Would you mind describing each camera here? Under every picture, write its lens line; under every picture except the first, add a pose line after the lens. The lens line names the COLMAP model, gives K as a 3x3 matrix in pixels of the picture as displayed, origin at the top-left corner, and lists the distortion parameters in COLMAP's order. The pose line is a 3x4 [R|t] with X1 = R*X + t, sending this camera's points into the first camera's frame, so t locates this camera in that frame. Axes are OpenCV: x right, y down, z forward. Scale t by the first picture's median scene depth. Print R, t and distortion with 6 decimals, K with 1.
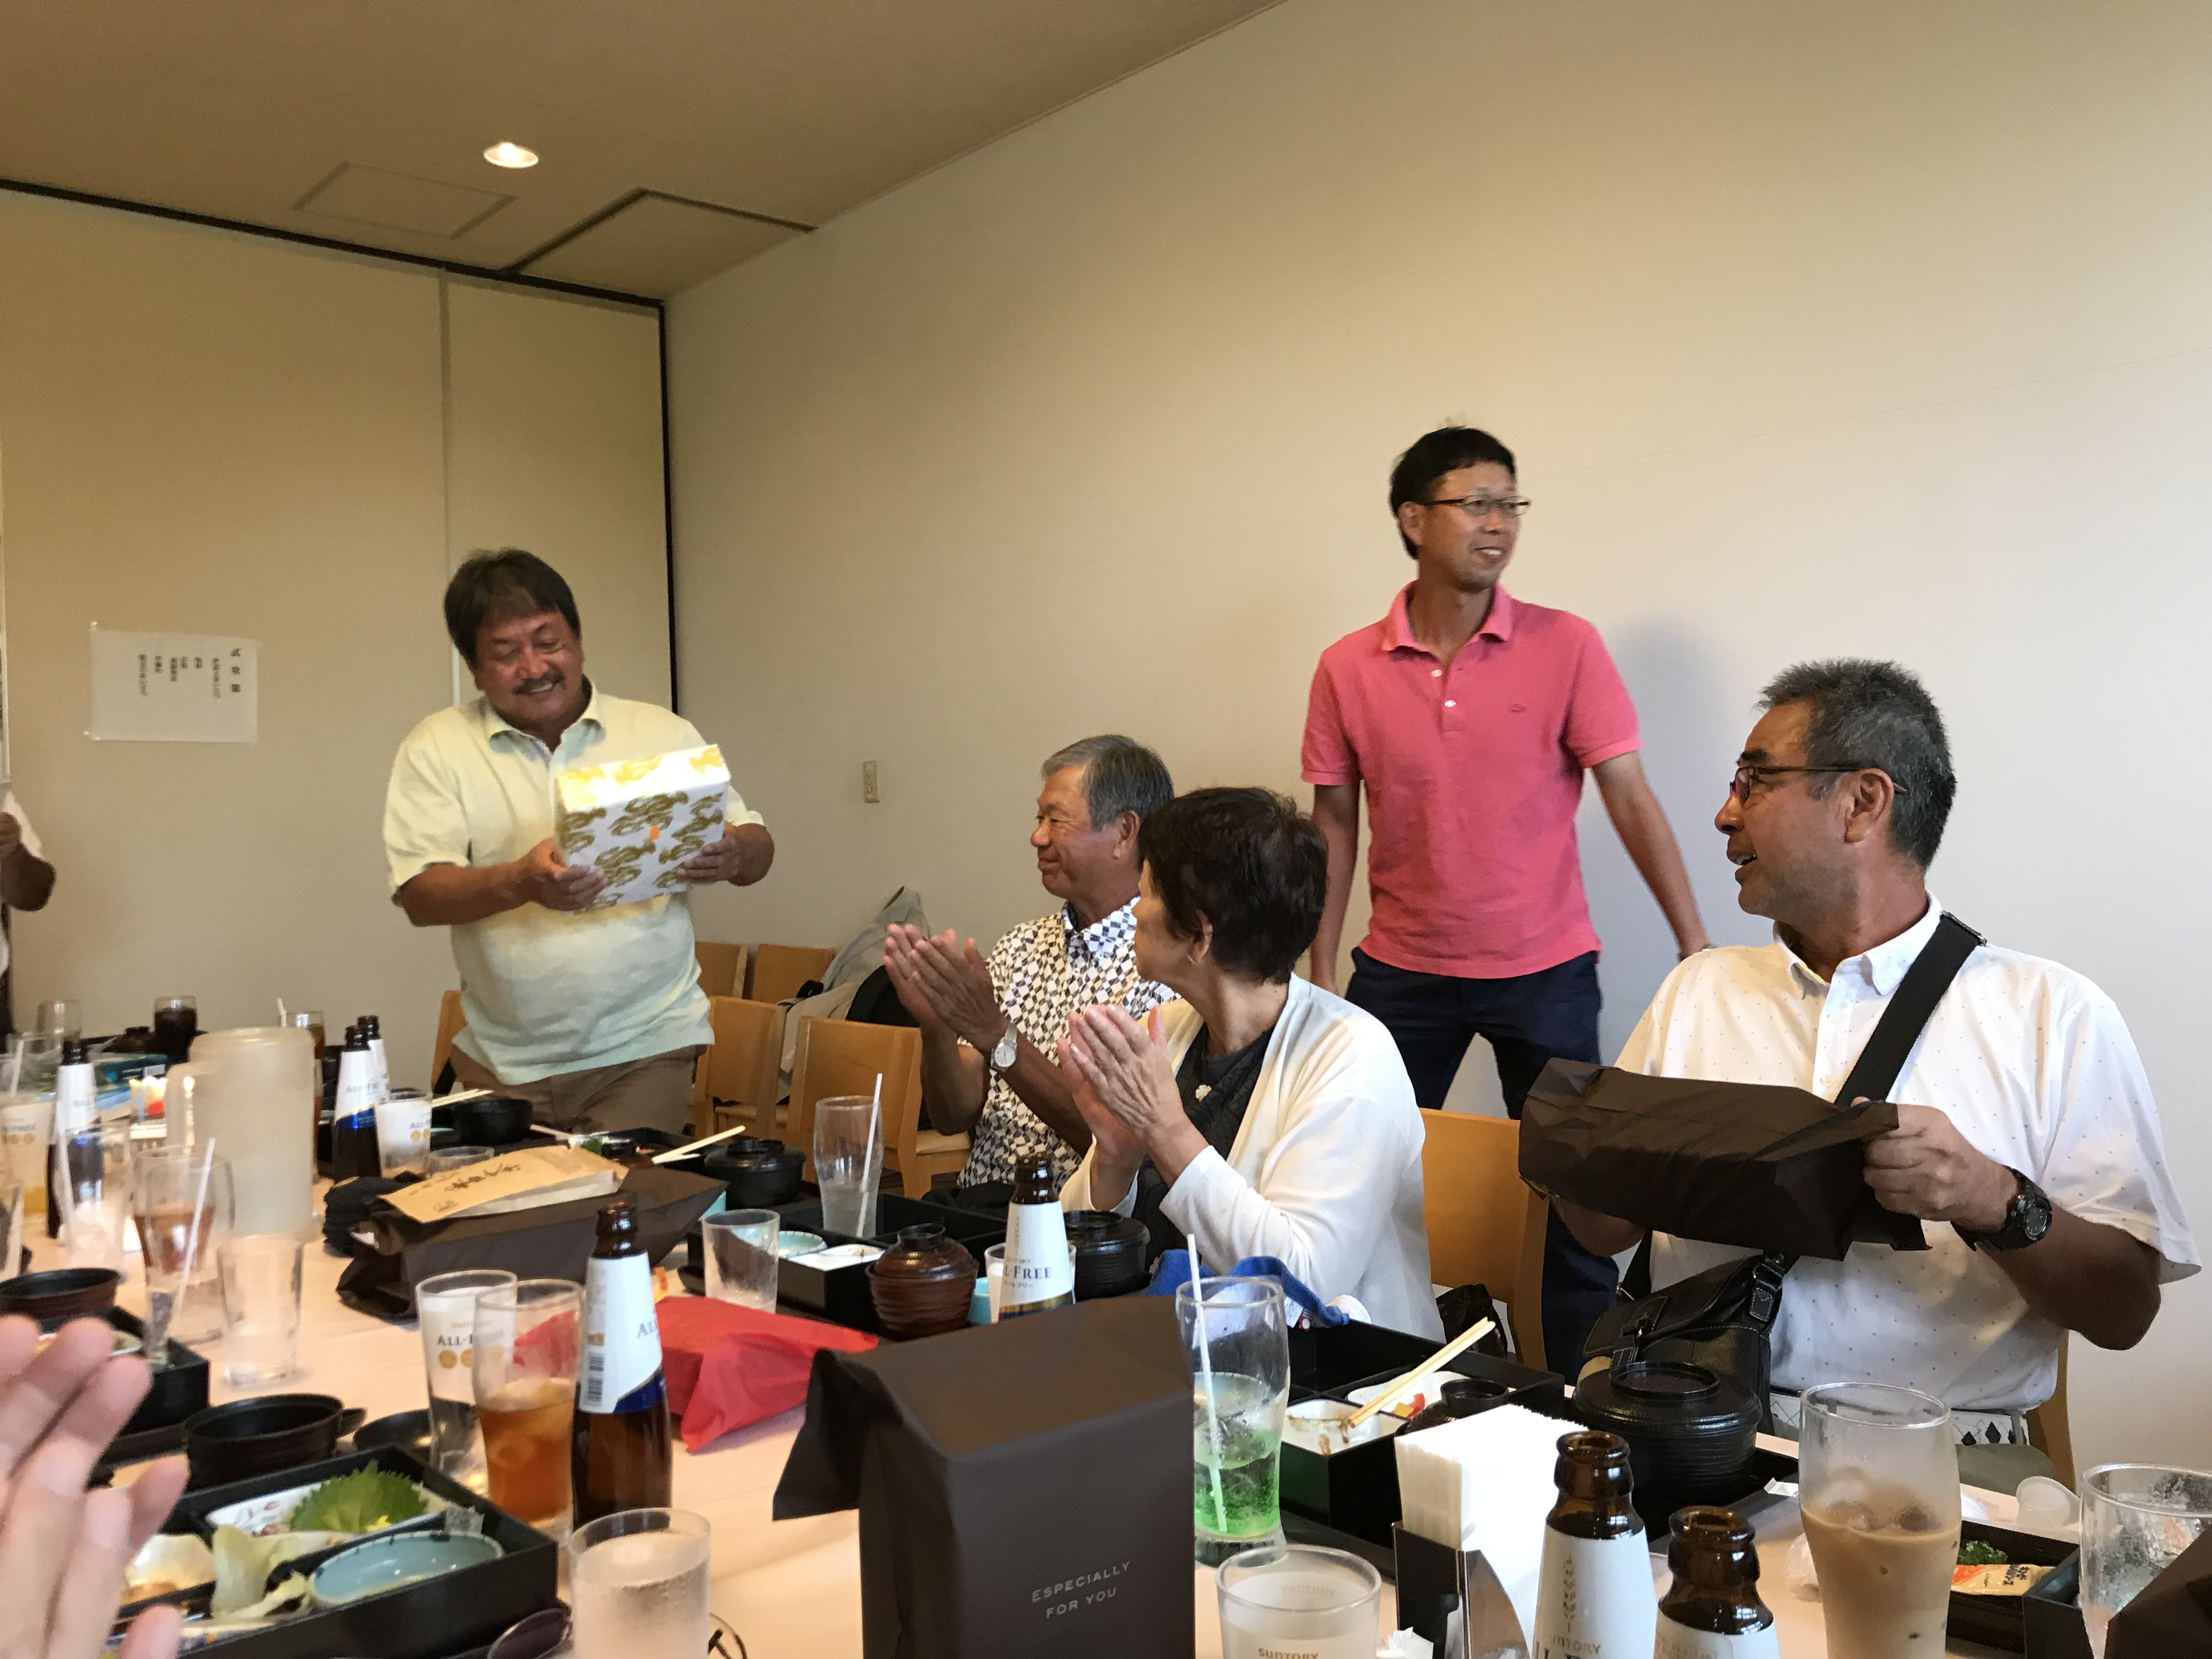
lens RADIAL K [[1786.5, 0, 1106.0], [0, 1786.5, 829.5], [0, 0, 1]] dist [-0.061290, 0.099339]
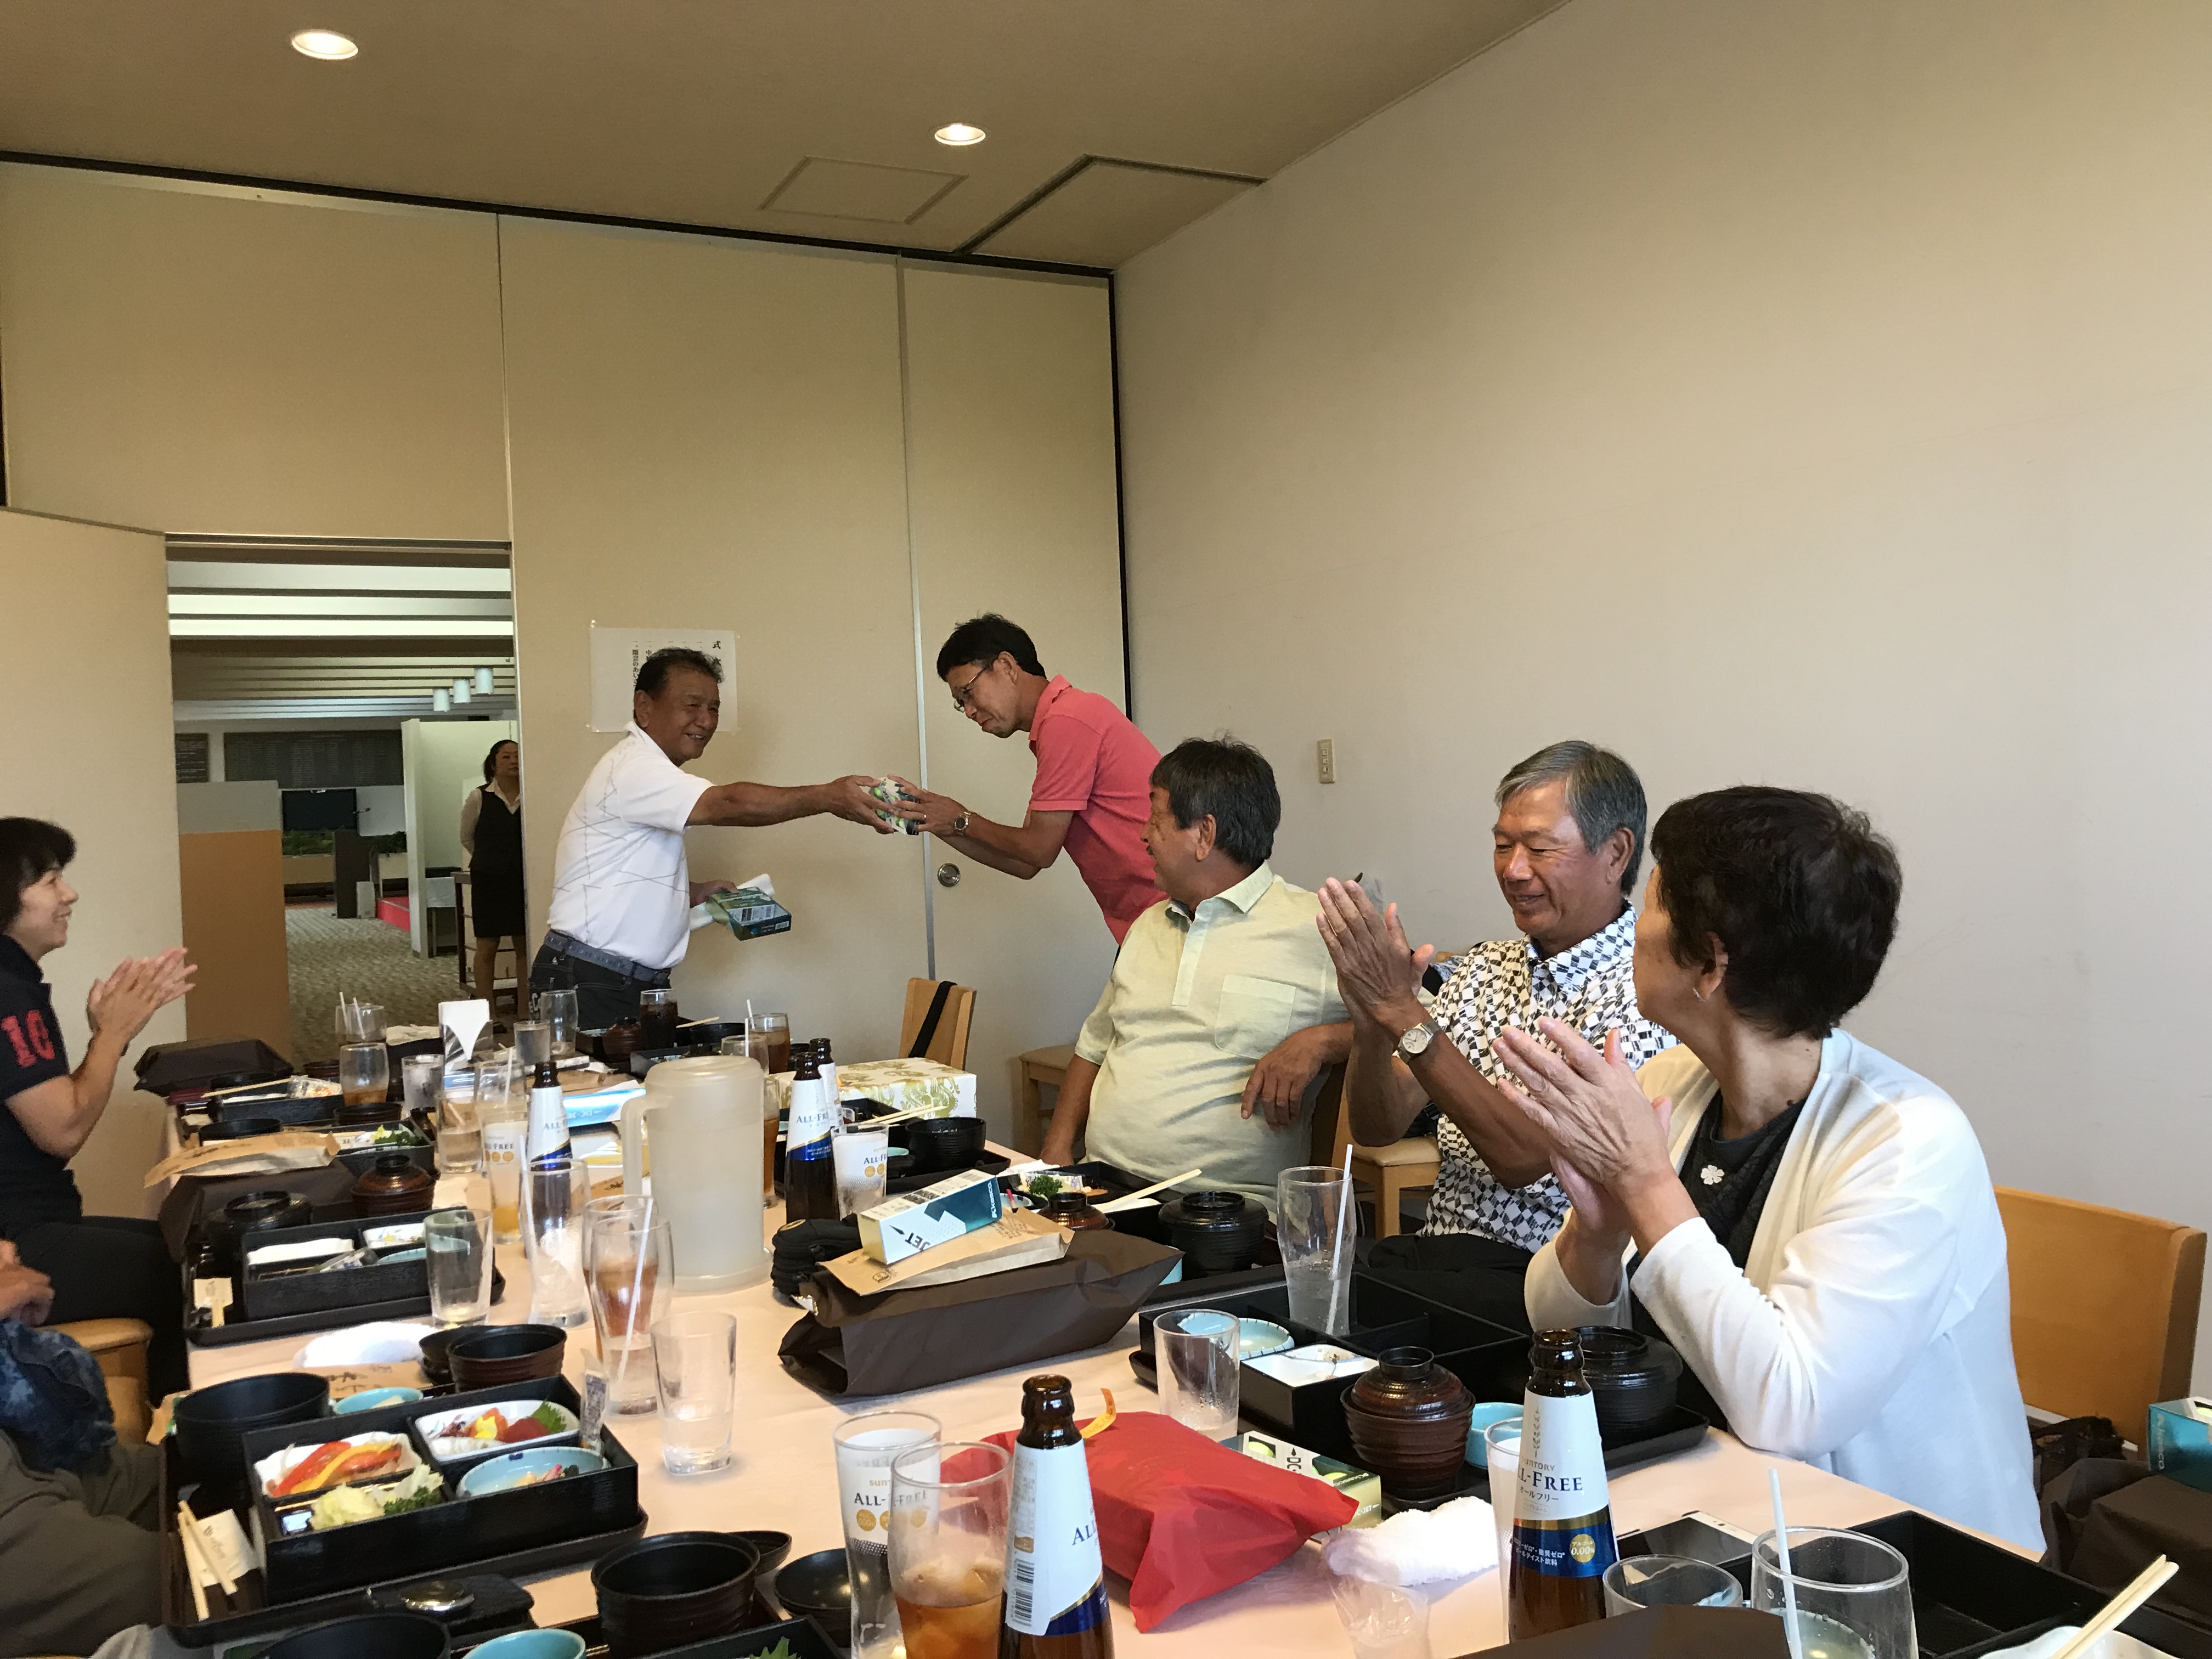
lens RADIAL K [[1787.1, 0, 1106.0], [0, 1787.1, 829.5], [0, 0, 1]] dist [0.014990, 0.002235]
pose [[0.967900, -0.005466, -0.251275, -0.019415], [0.011529, 0.999677, 0.022666, -0.035355], [0.251070, -0.024835, 0.967650, 0.106844]]
